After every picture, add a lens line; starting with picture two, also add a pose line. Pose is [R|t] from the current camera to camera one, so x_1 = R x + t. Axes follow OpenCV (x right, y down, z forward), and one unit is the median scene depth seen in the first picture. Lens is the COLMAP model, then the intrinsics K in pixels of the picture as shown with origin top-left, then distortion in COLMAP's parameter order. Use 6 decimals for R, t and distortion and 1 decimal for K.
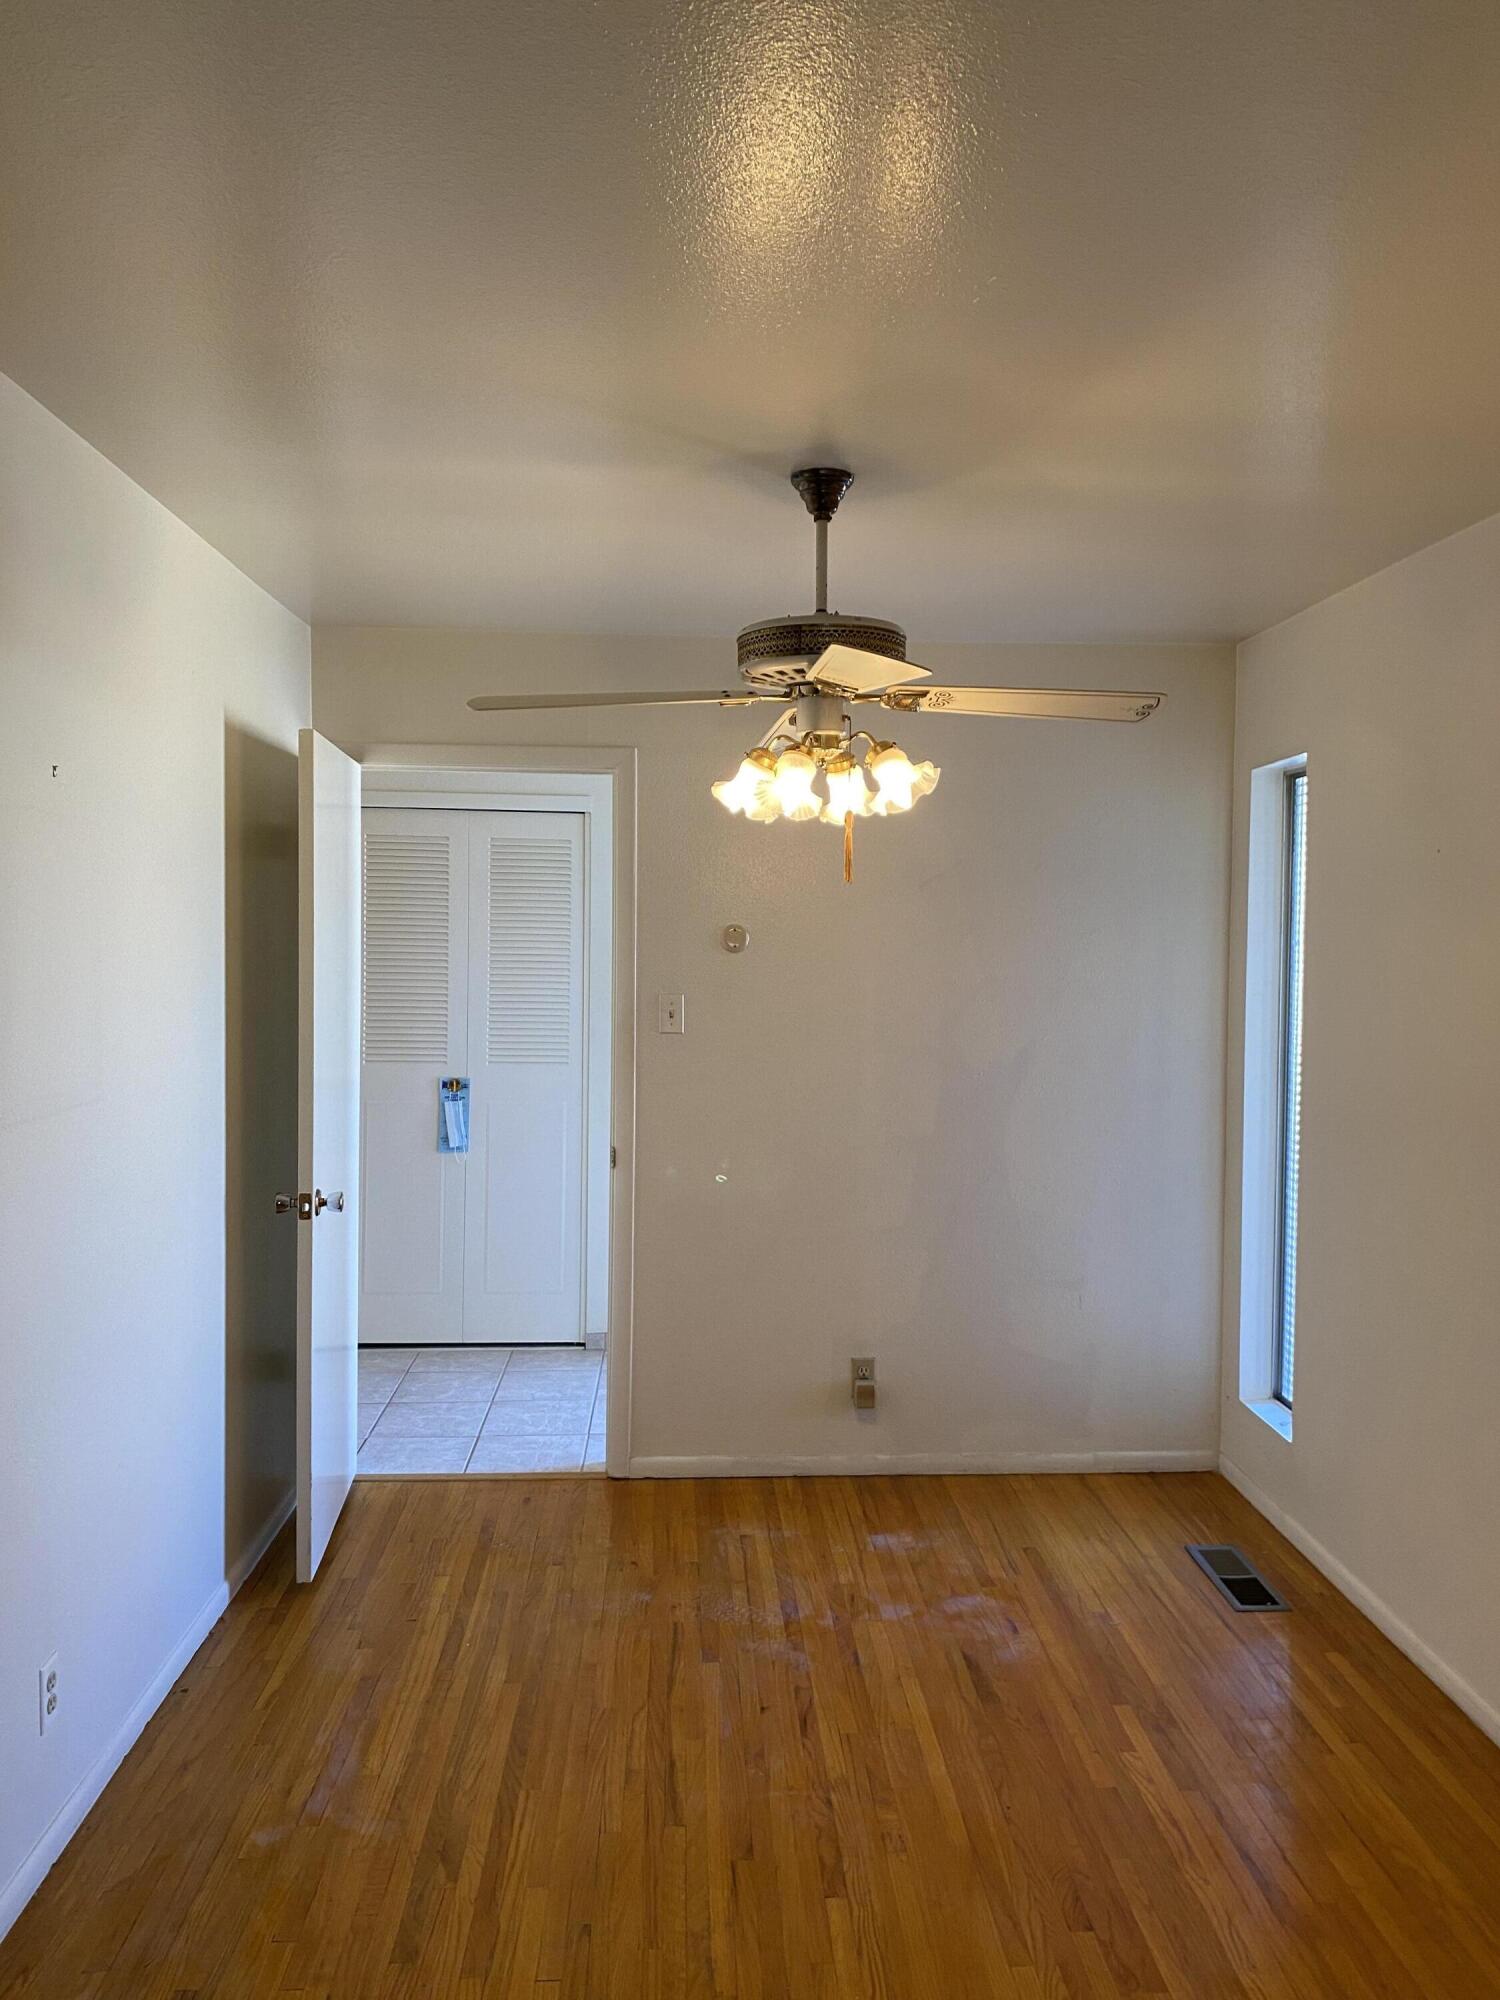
lens RADIAL K [[1491.4, 0, 780.3], [0, 1491.4, 976.6], [0, 0, 1]] dist [0.015551, -0.038632]
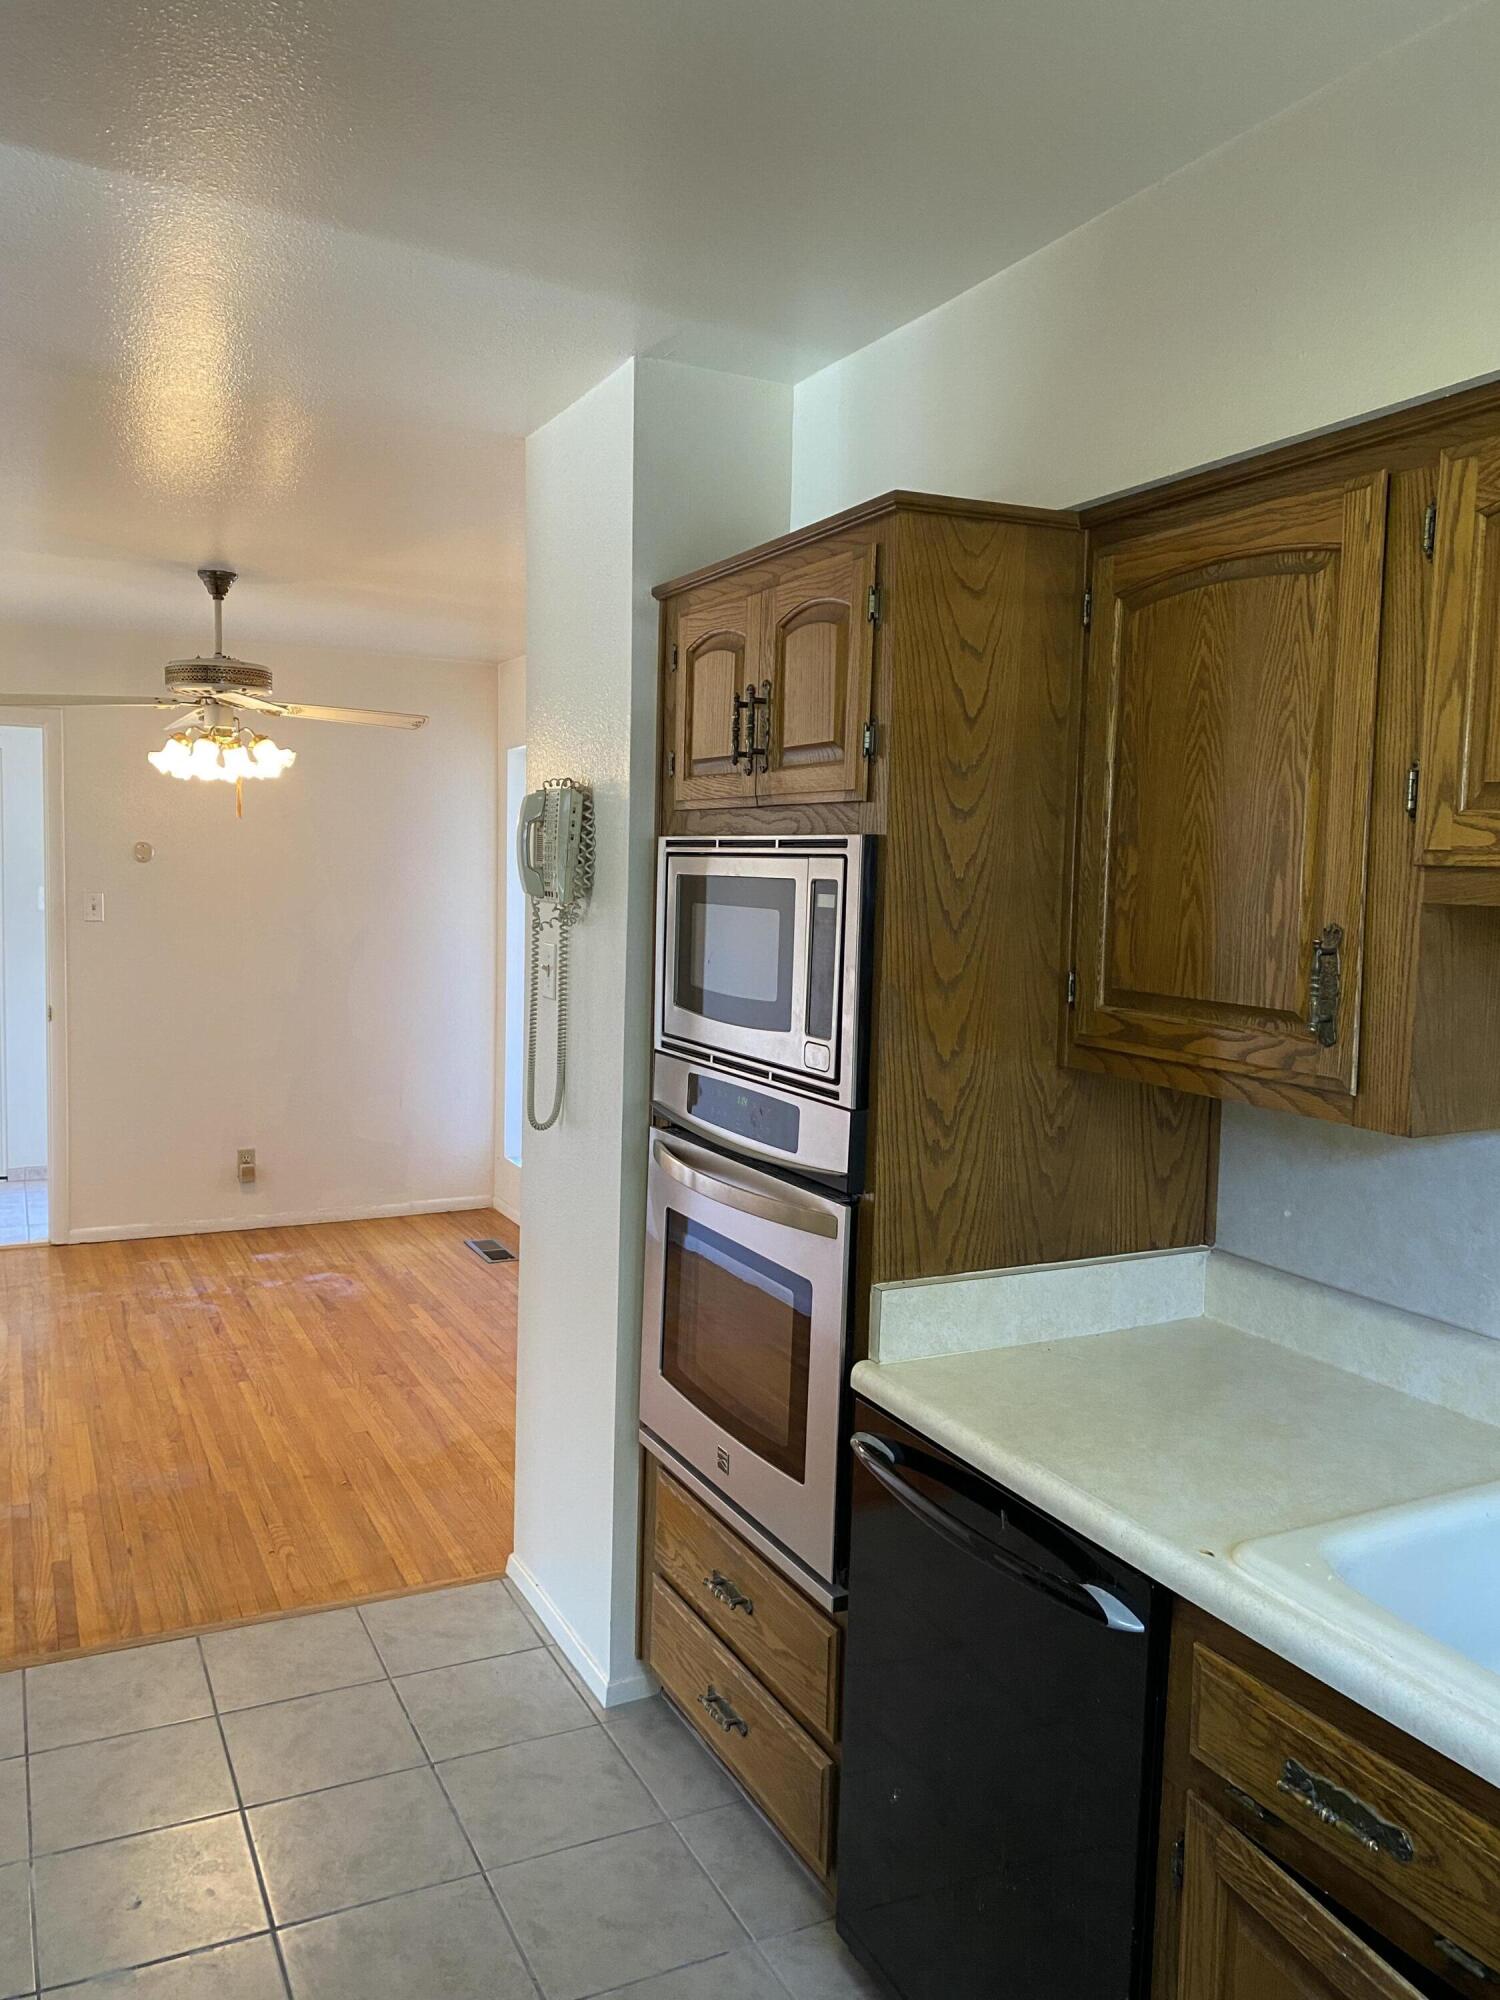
lens RADIAL K [[1491.4, 0, 771.9], [0, 1491.4, 999.4], [0, 0, 1]] dist [0.015551, -0.038632]
pose [[0.916723, -0.017636, 0.399135, -0.066542], [-0.007858, 0.998036, 0.062146, 0.024751], [-0.399447, -0.060107, 0.914784, -0.655643]]
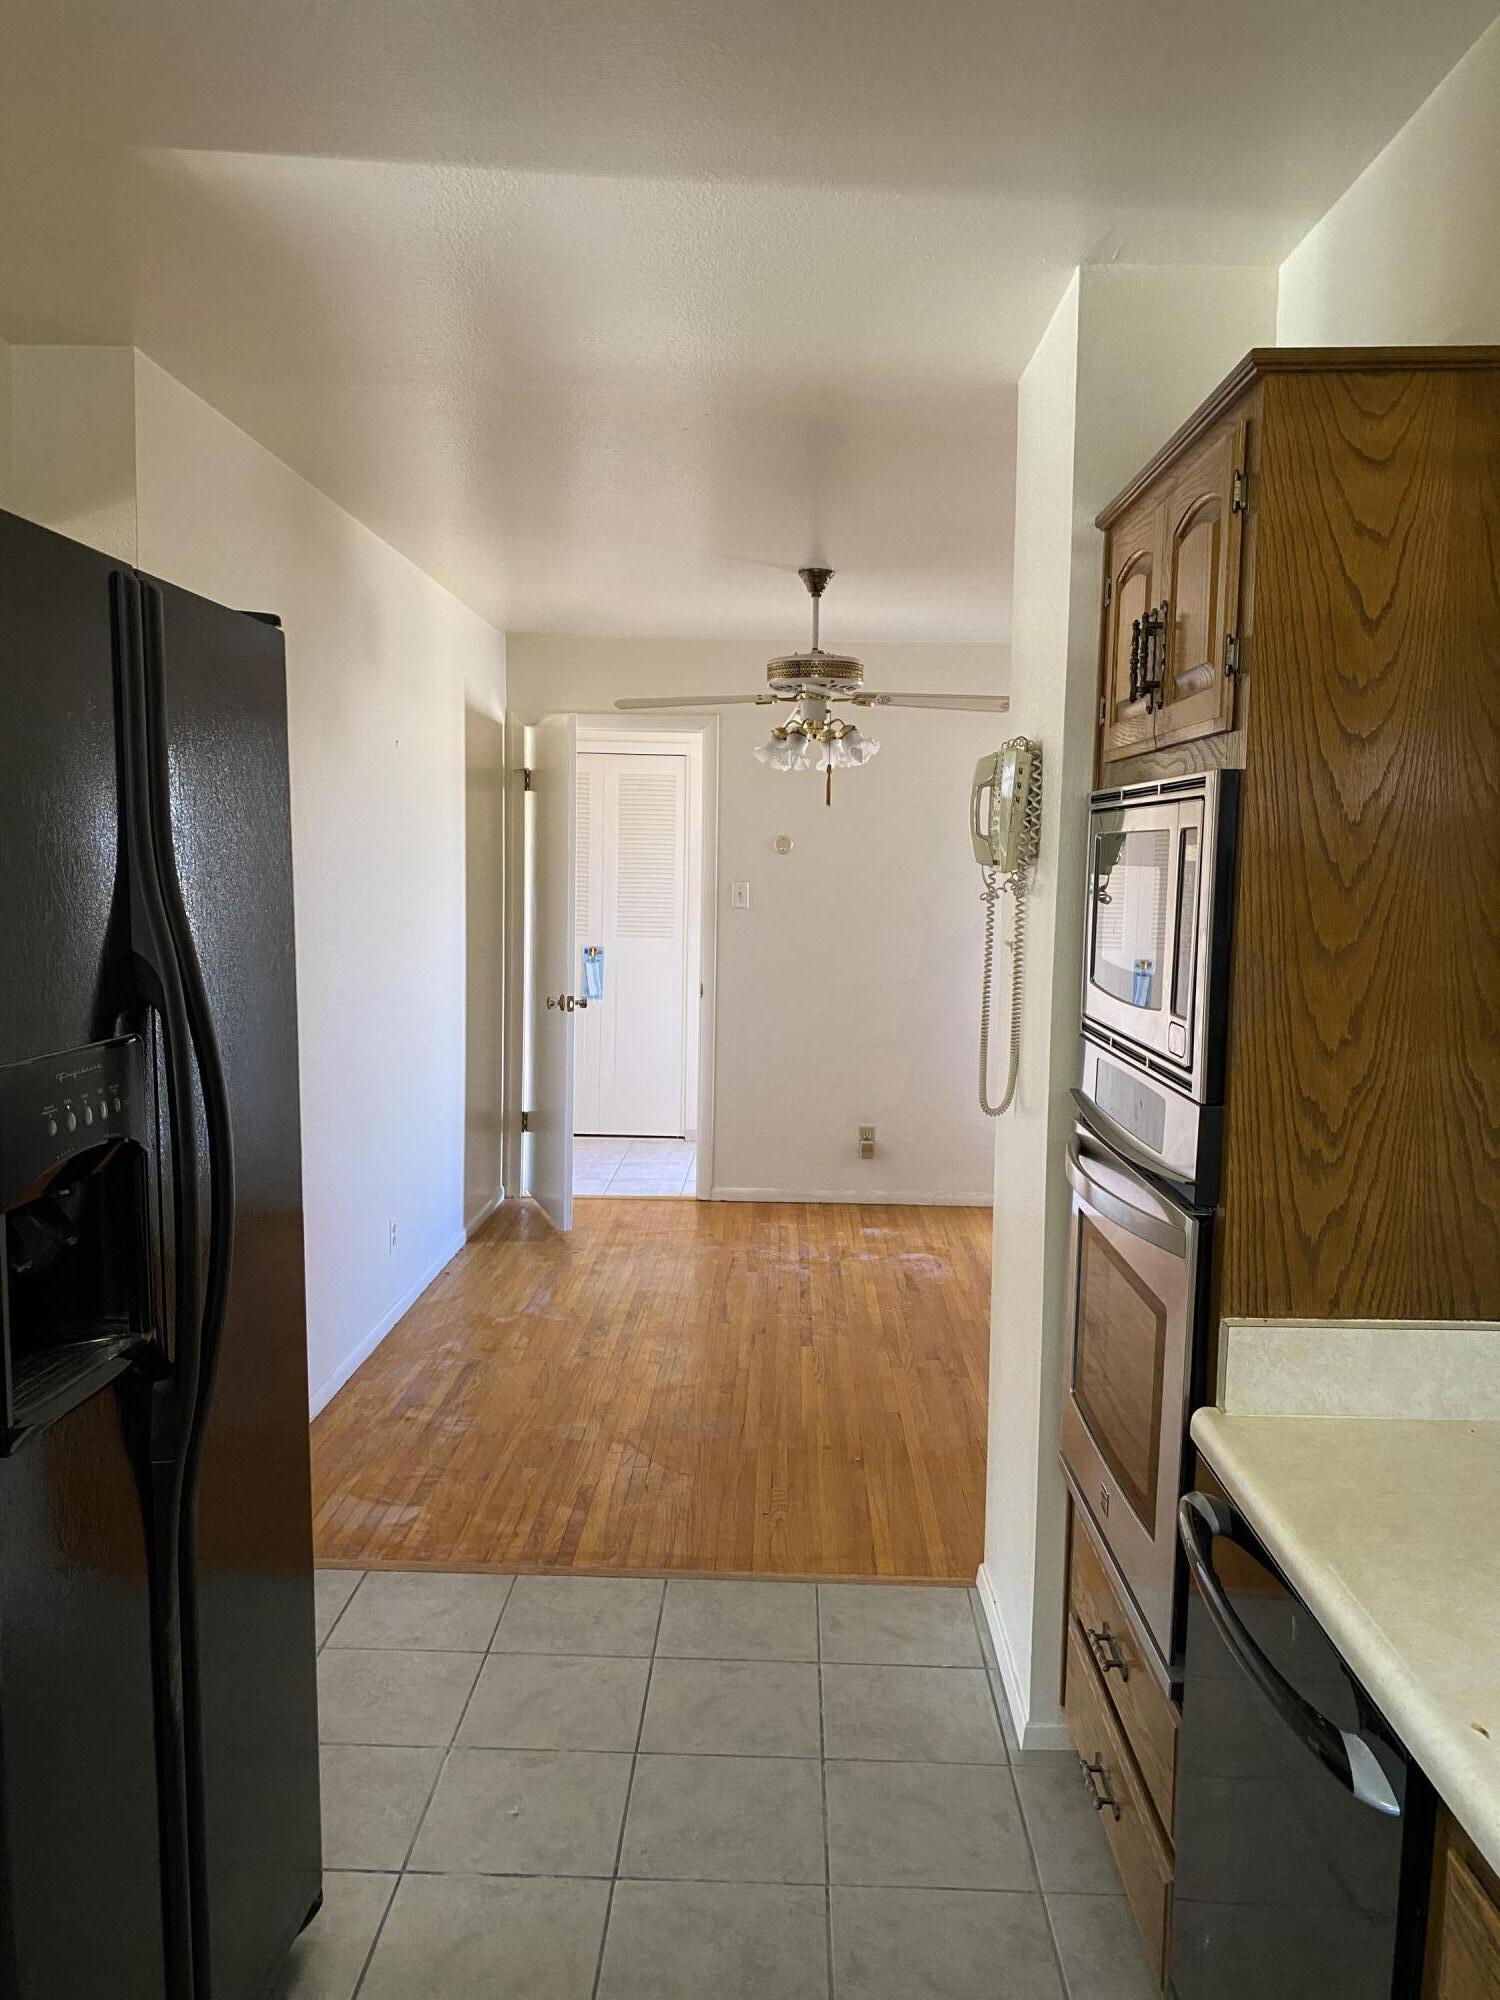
lens RADIAL K [[1491.4, 0, 786.5], [0, 1491.4, 982.6], [0, 0, 1]] dist [0.015551, -0.038632]
pose [[0.997353, 0.014559, -0.071244, 0.102416], [-0.010648, 0.998431, 0.054975, 0.040245], [0.071933, -0.054071, 0.995943, -0.626335]]
